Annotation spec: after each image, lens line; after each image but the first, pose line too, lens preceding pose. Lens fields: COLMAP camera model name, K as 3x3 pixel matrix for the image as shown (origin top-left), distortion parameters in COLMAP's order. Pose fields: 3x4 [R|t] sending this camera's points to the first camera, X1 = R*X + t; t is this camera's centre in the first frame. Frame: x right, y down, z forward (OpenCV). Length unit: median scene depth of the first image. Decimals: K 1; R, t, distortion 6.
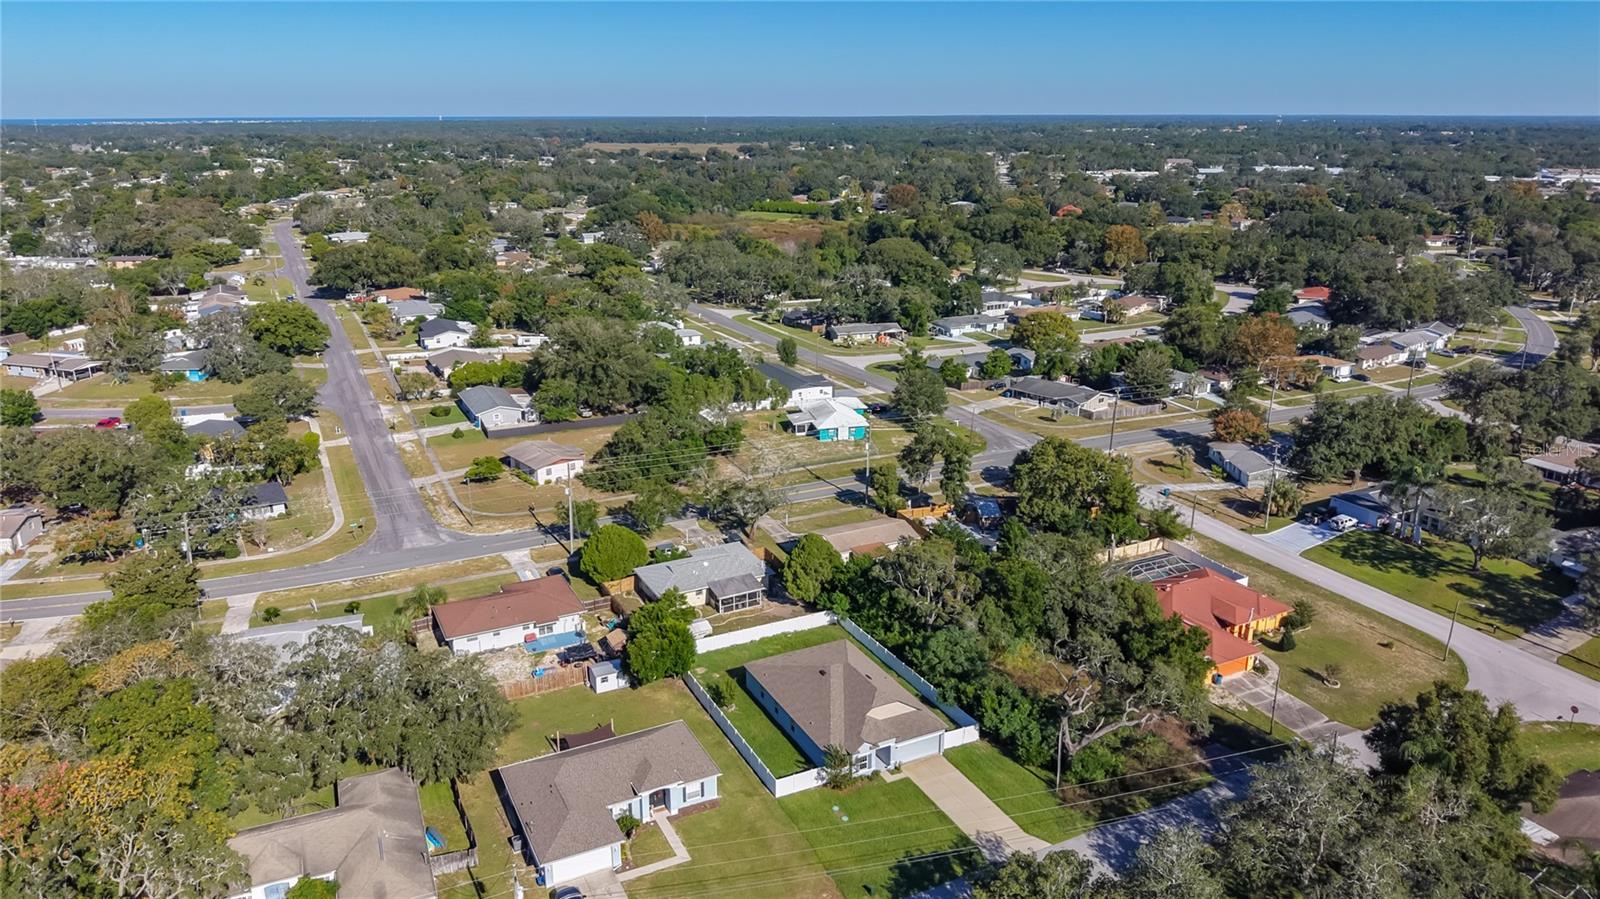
lens RADIAL K [[1048.4, 0, 800.0], [0, 1048.4, 449.5], [0, 0, 1]] dist [-0.001043, -0.000965]
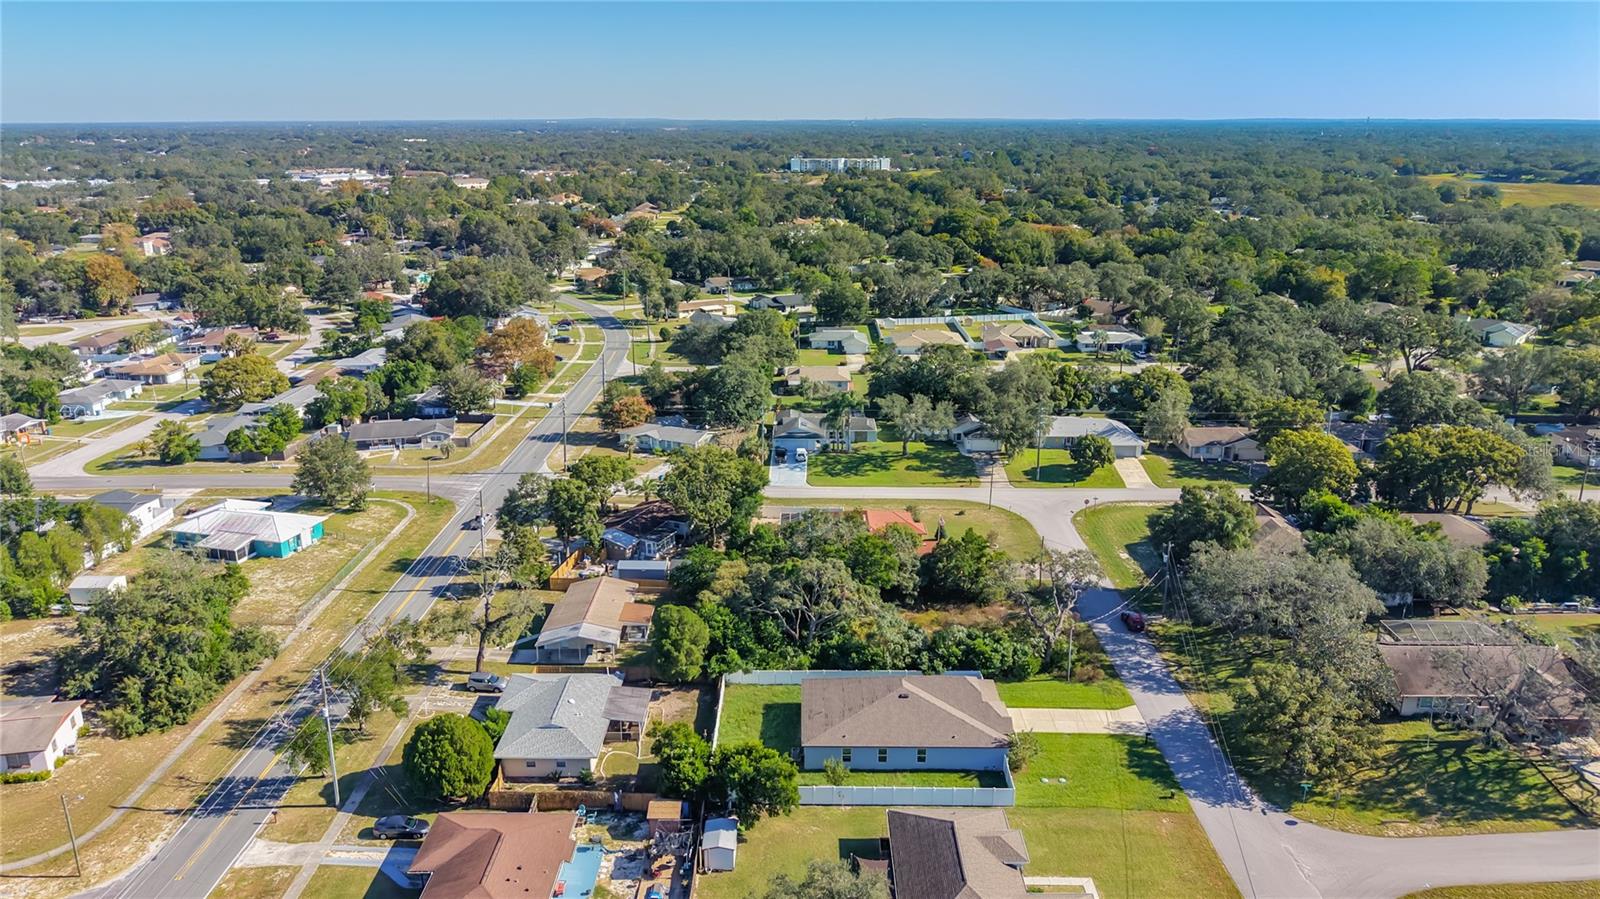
lens RADIAL K [[1082.0, 0, 800.0], [0, 1082.0, 449.5], [0, 0, 1]] dist [0.002456, -0.004863]
pose [[0.456309, -0.253366, 0.852987, -0.561042], [0.267856, 0.953254, 0.139858, -0.112948], [-0.848549, 0.164659, 0.502844, 0.380640]]
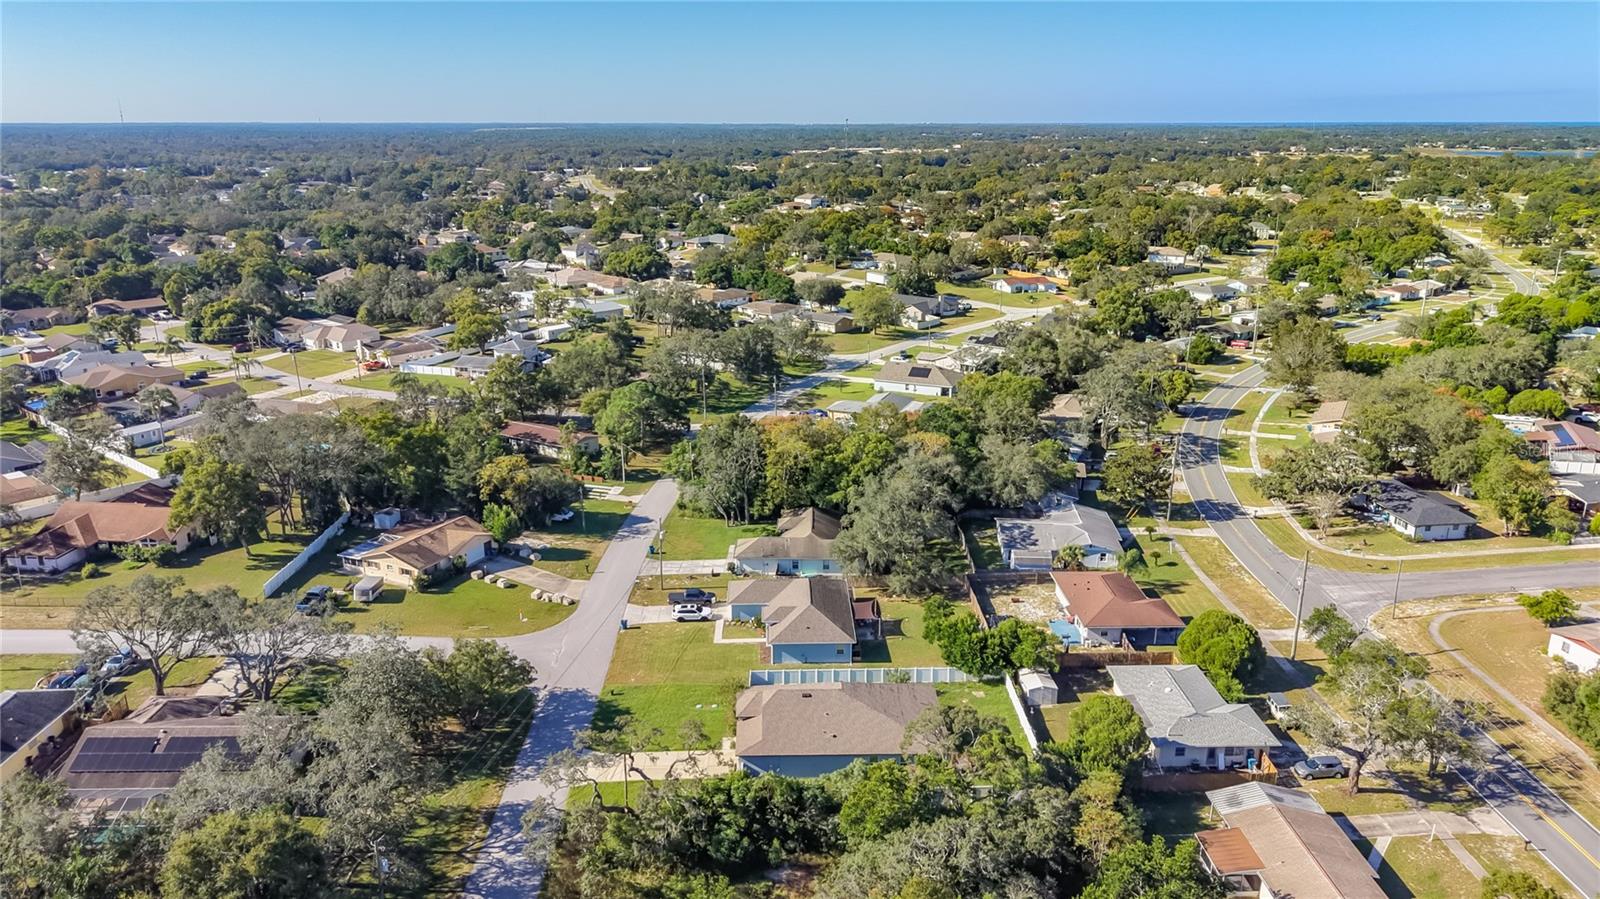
lens RADIAL K [[1082.0, 0, 800.0], [0, 1082.0, 449.5], [0, 0, 1]] dist [0.002456, -0.004863]
pose [[-0.434572, 0.265227, -0.860699, 0.596761], [-0.270211, 0.873235, 0.405521, -0.258864], [0.859147, 0.408798, -0.307816, 0.830454]]
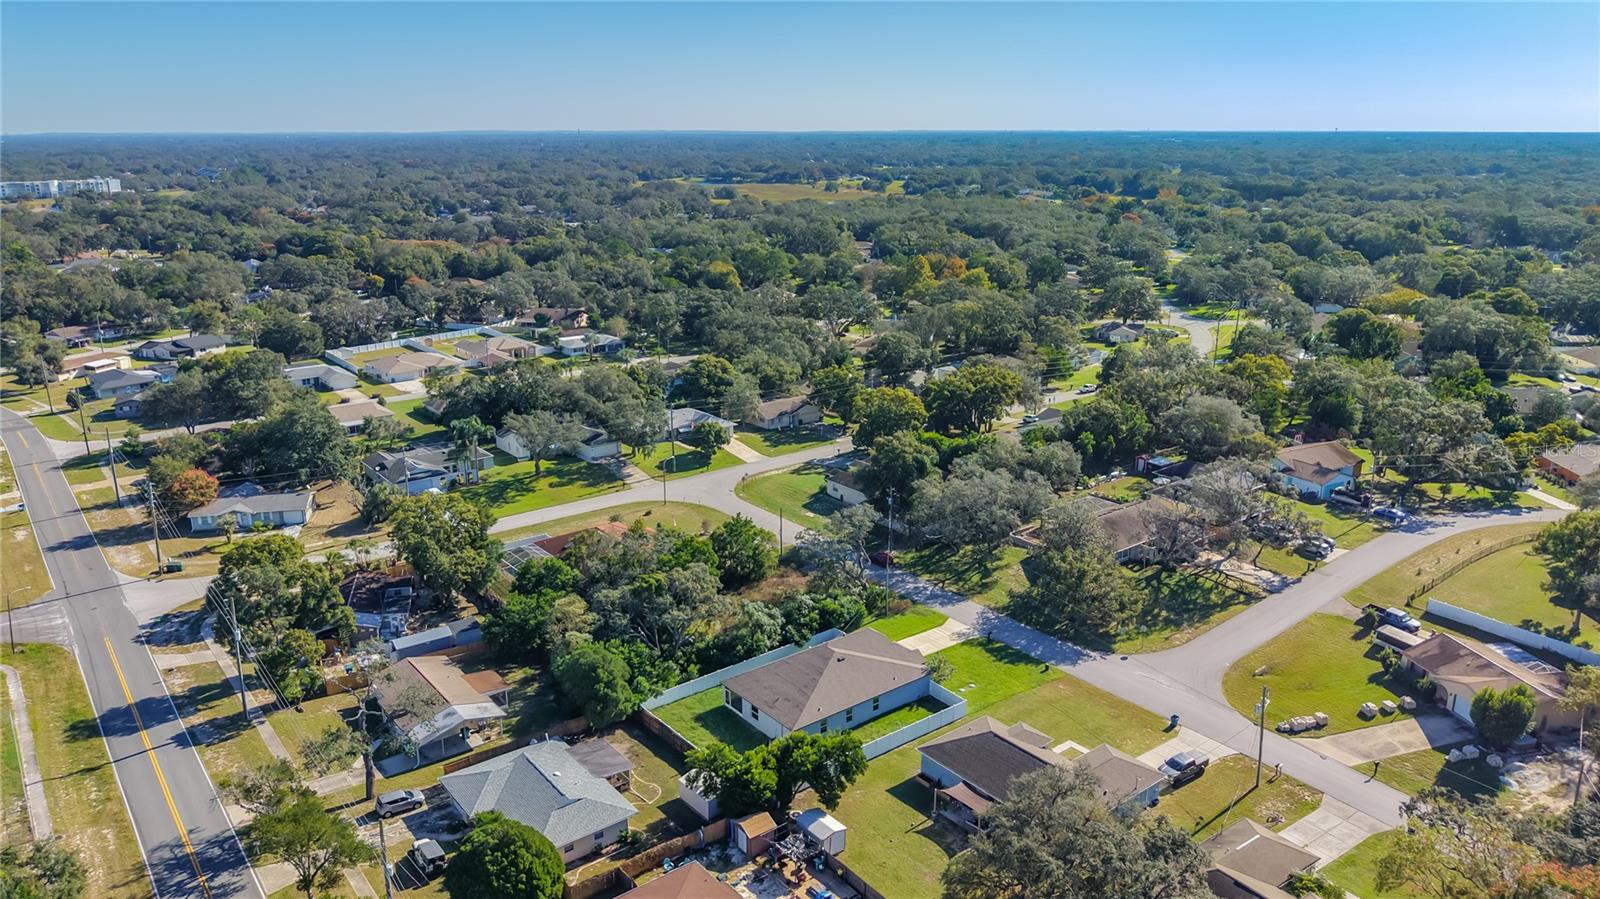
lens RADIAL K [[1075.0, 0, 800.0], [0, 1075.0, 449.5], [0, 0, 1]] dist [0.058453, -0.092723]
pose [[-0.192125, -0.271135, 0.943172, -0.646537], [0.301734, 0.898202, 0.319671, -0.229753], [-0.933833, 0.346004, -0.090756, 0.743257]]
